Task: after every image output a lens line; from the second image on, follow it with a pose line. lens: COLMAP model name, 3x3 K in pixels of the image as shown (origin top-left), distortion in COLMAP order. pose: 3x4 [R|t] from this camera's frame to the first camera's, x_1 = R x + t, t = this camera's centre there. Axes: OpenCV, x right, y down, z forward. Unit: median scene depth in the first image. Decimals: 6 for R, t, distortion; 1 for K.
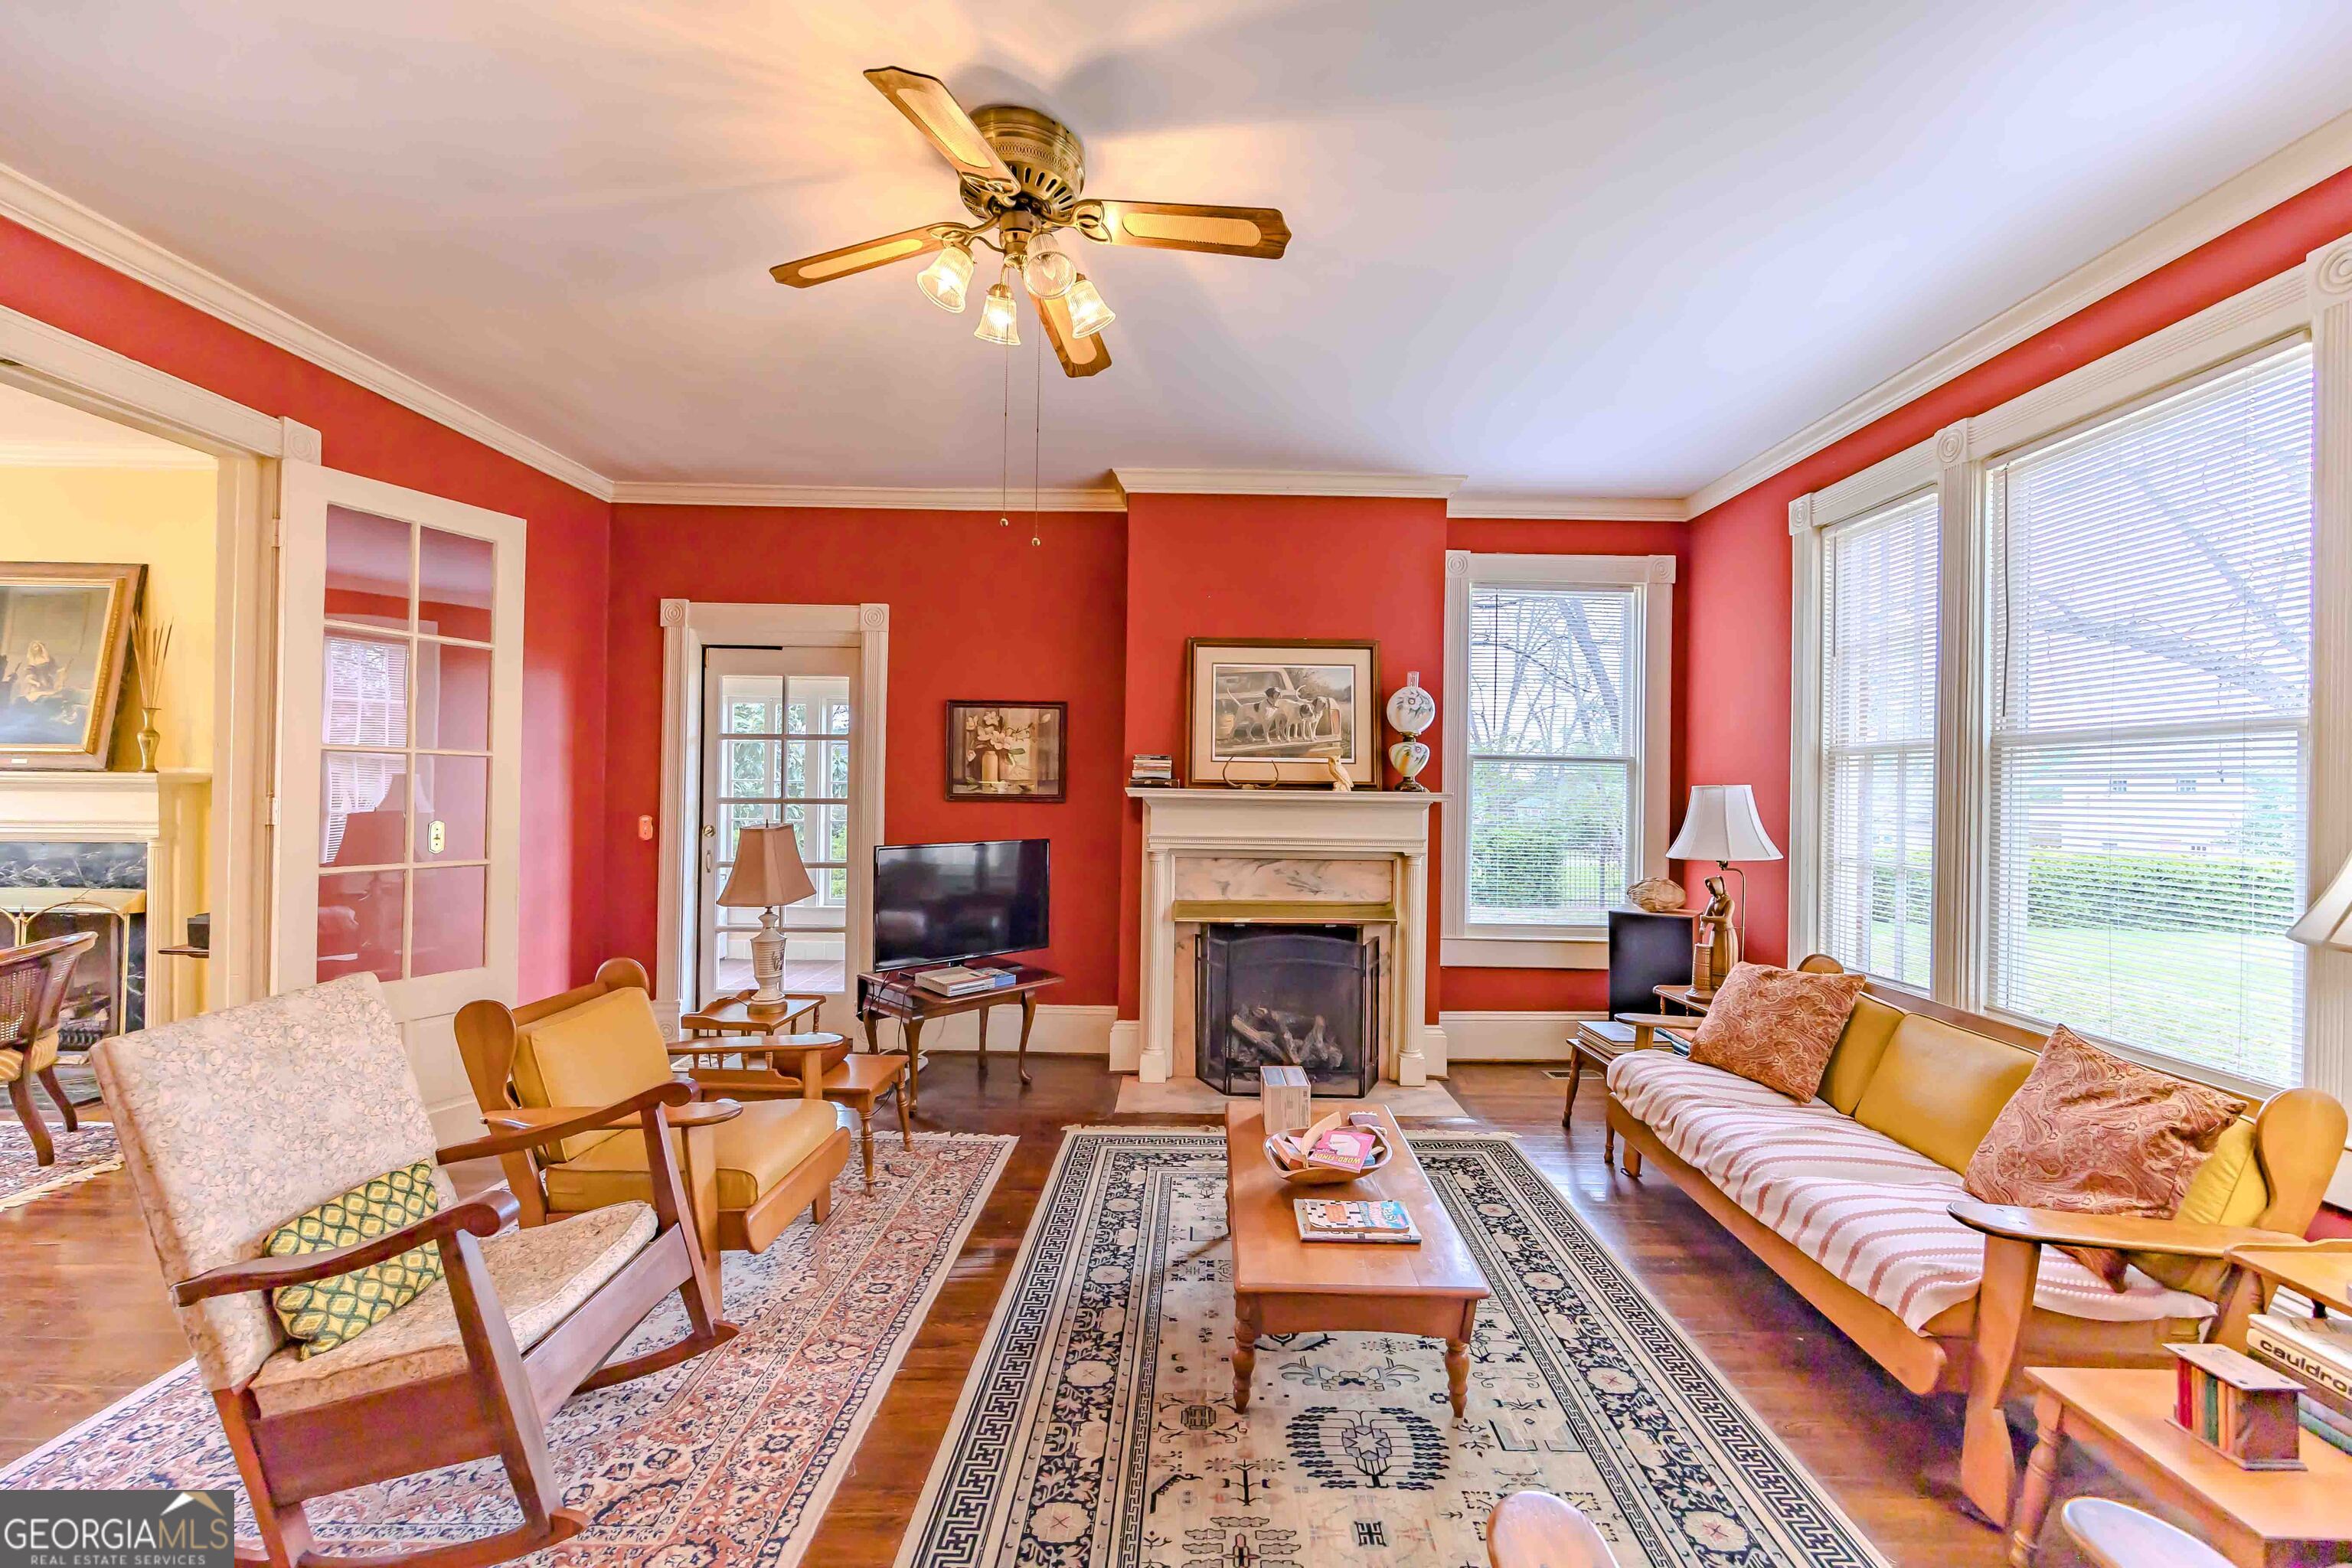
lens RADIAL K [[971.3, 0, 1174.2], [0, 971.3, 789.0], [0, 0, 1]] dist [0.004067, 0.000568]
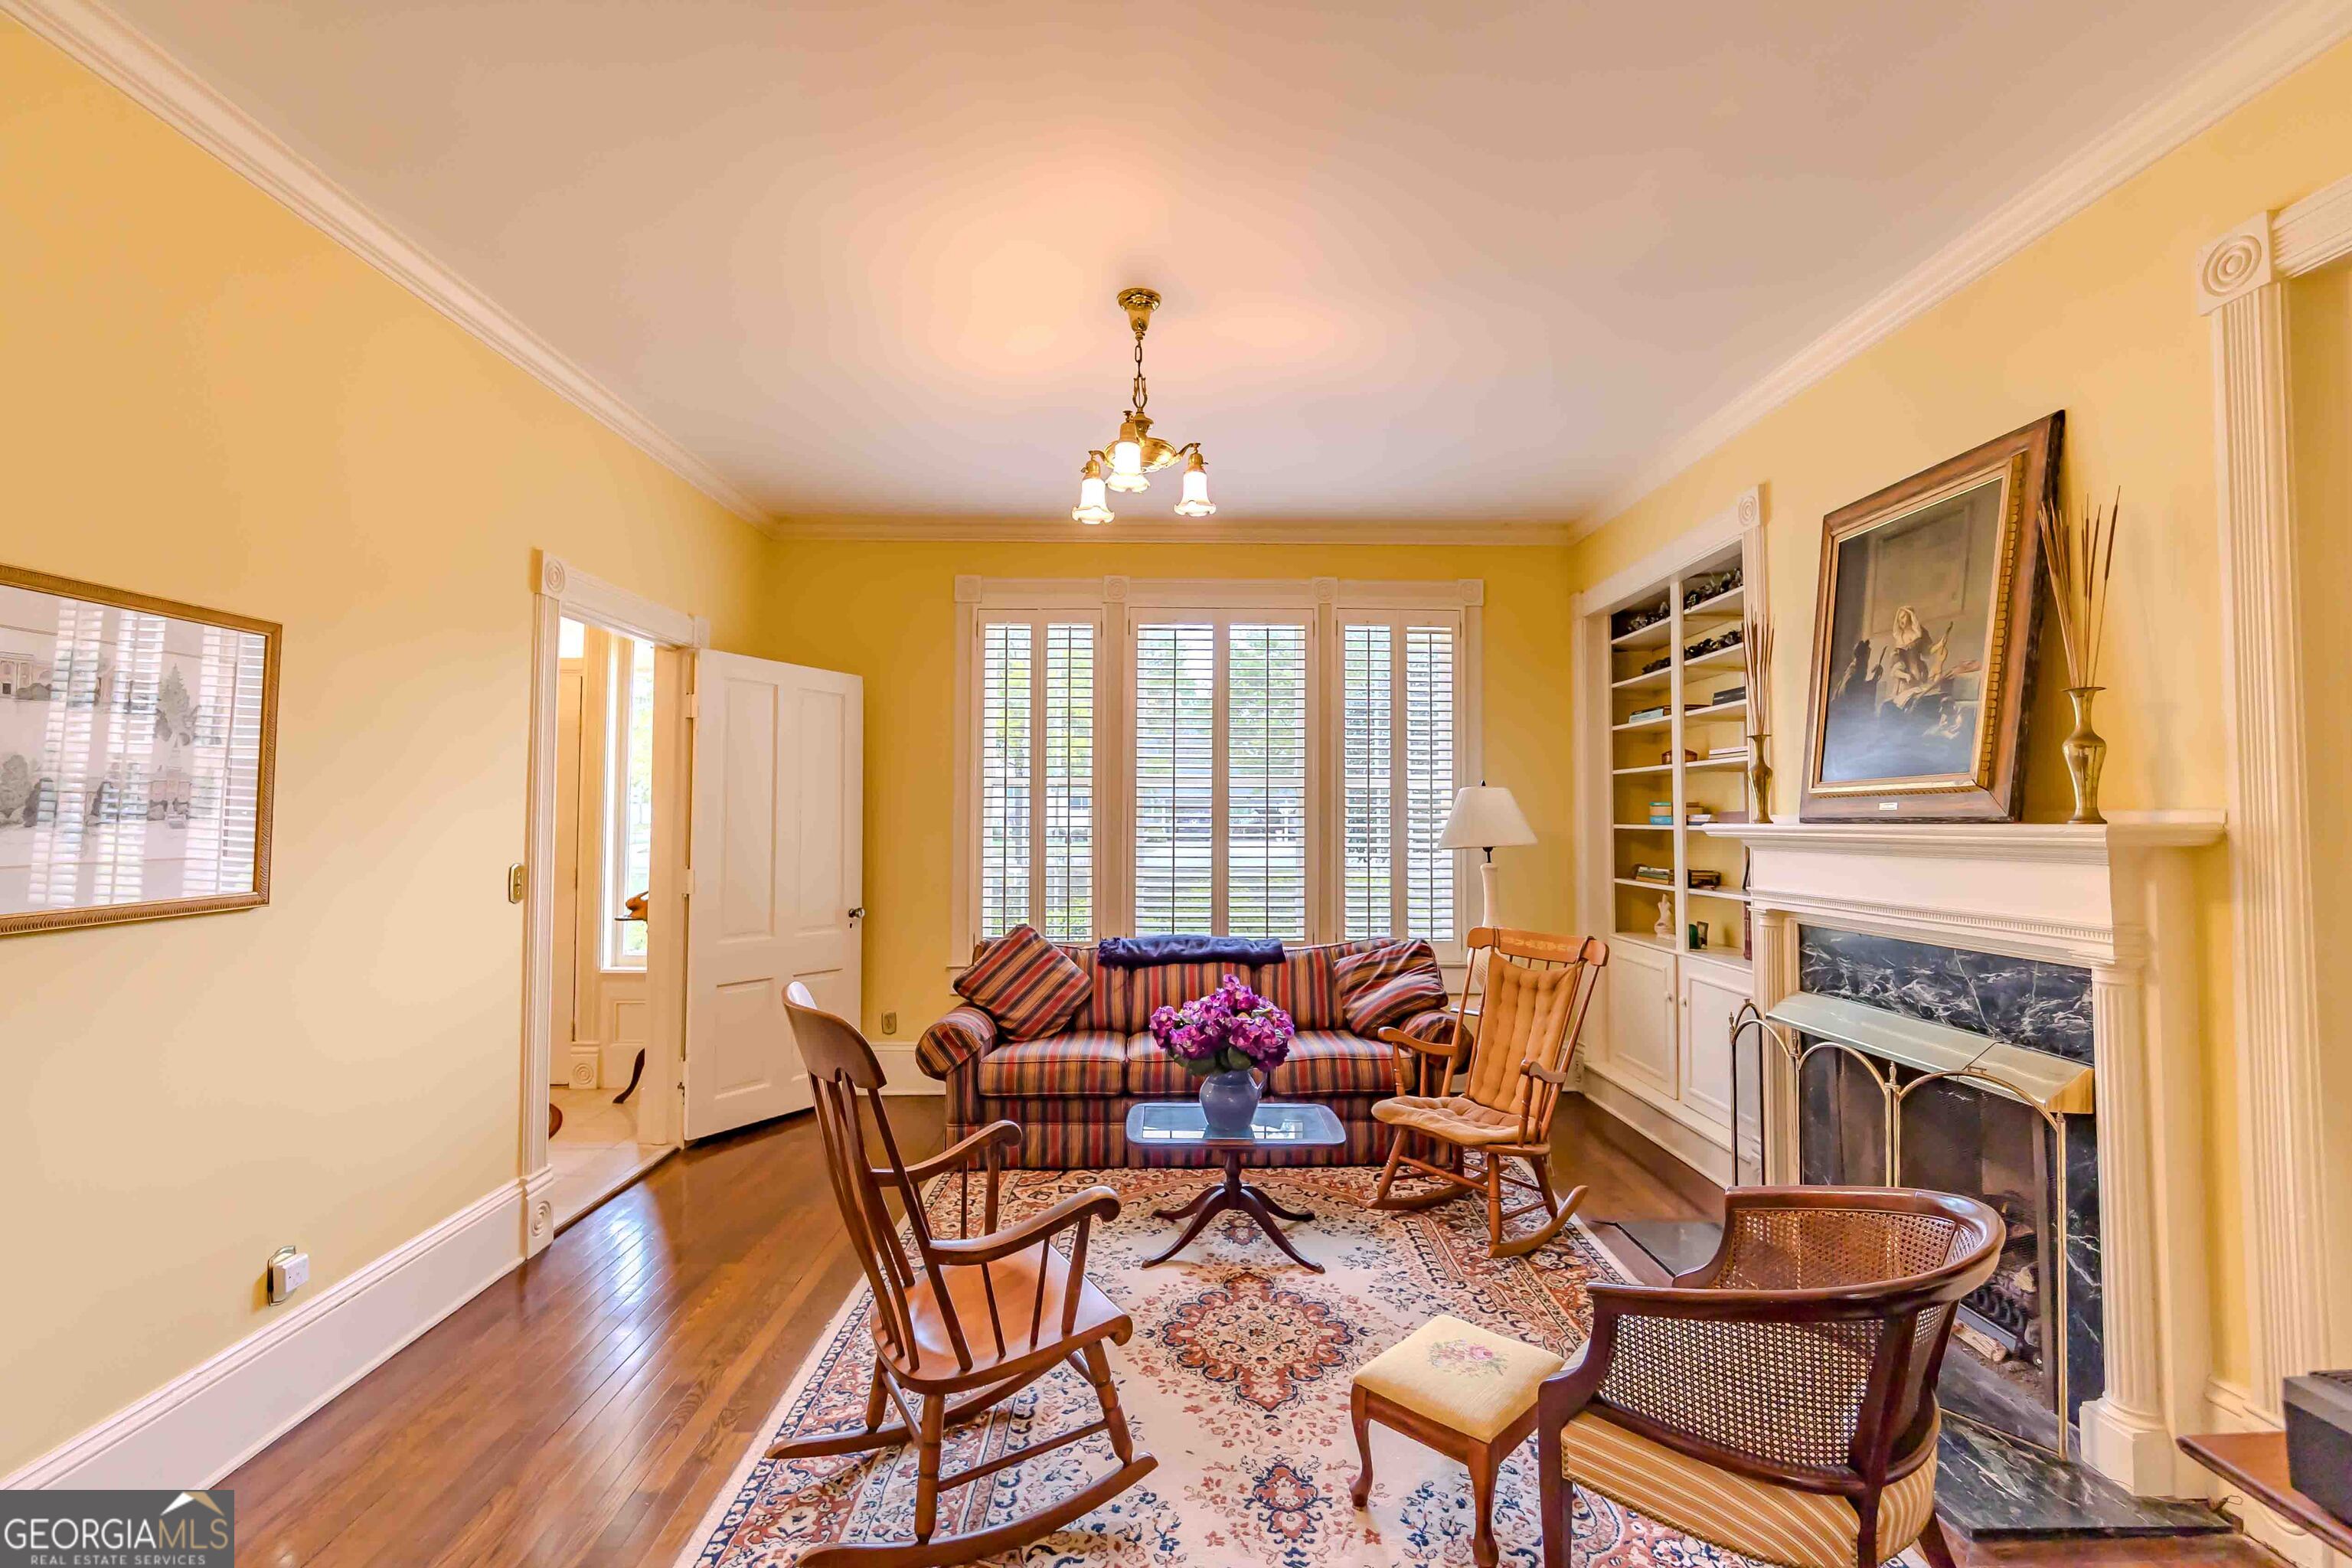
lens RADIAL K [[1001.8, 0, 1176.0], [0, 1001.8, 784.0], [0, 0, 1]] dist [-0.007717, -0.000052]
pose [[0.036118, -0.047840, -0.998202, -0.576814], [0.006256, 0.998845, -0.047645, -0.015518], [0.999328, -0.004524, 0.036376, 0.534206]]
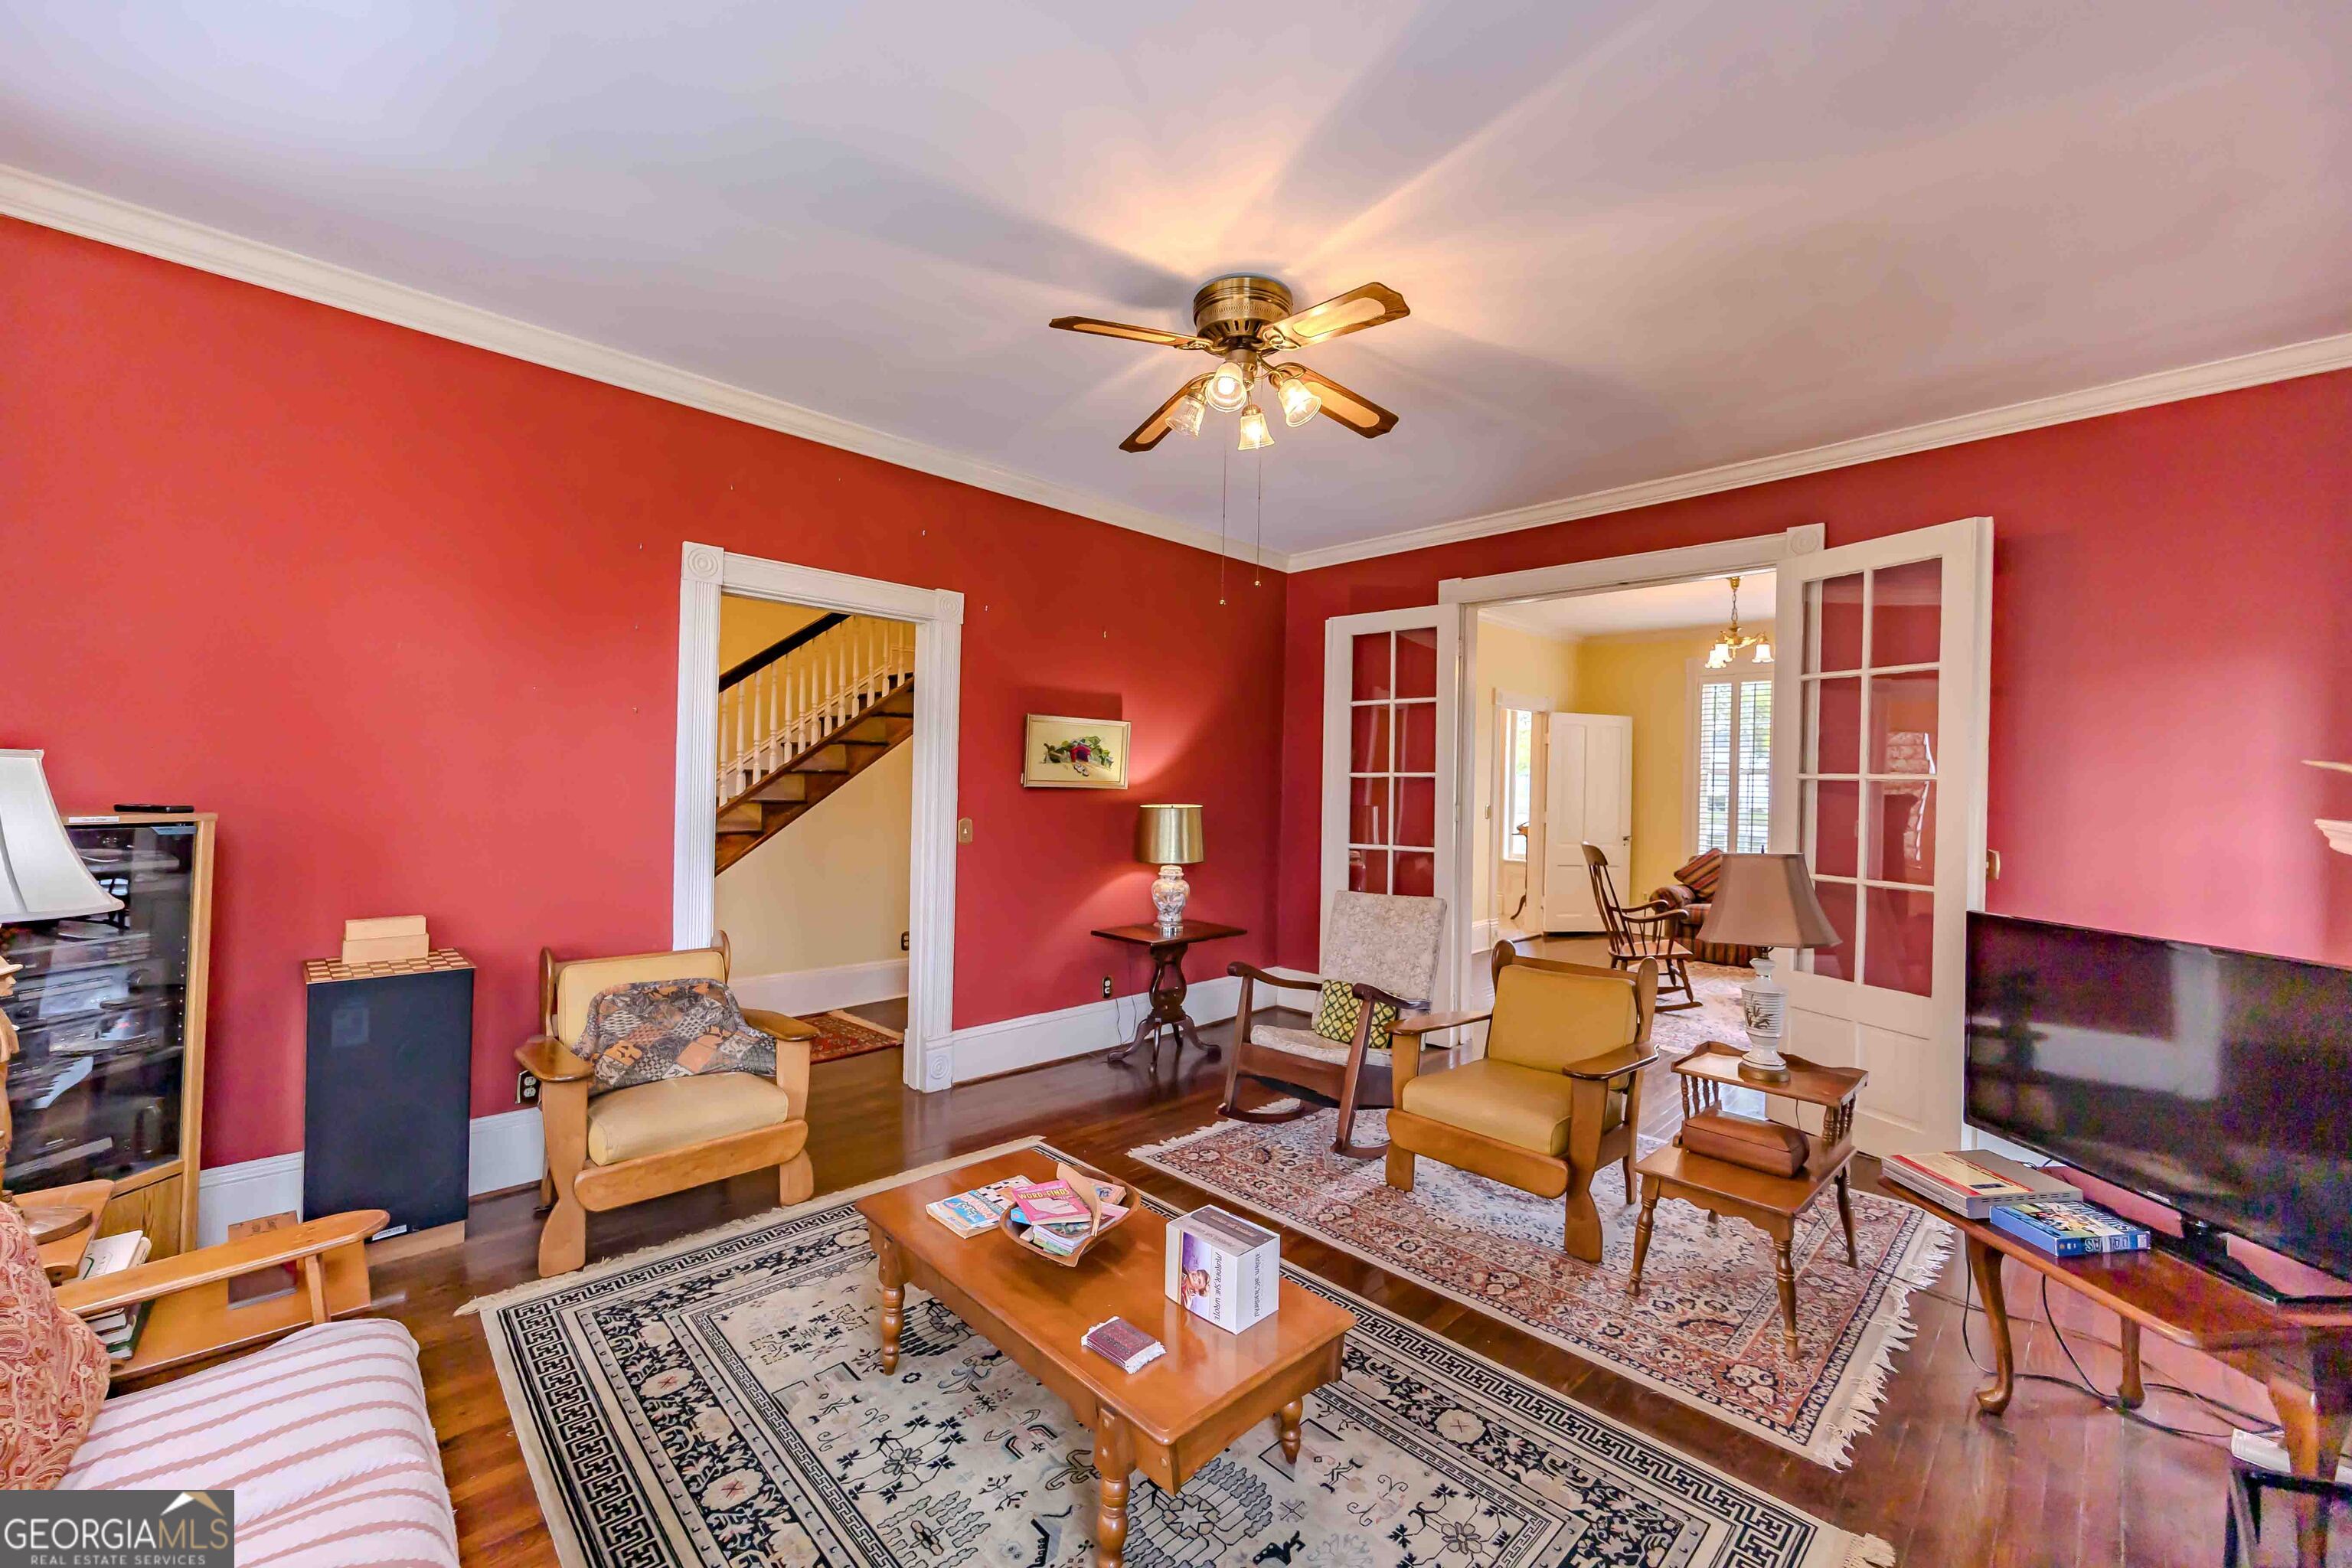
lens RADIAL K [[932.0, 0, 1186.0], [0, 932.0, 785.8], [0, 0, 1]] dist [-0.001165, -0.000153]
pose [[-0.693259, -0.019553, -0.720423, 0.388460], [-0.019475, 0.999775, -0.008393, -0.005903], [0.720425, 0.008212, -0.693484, 0.918133]]
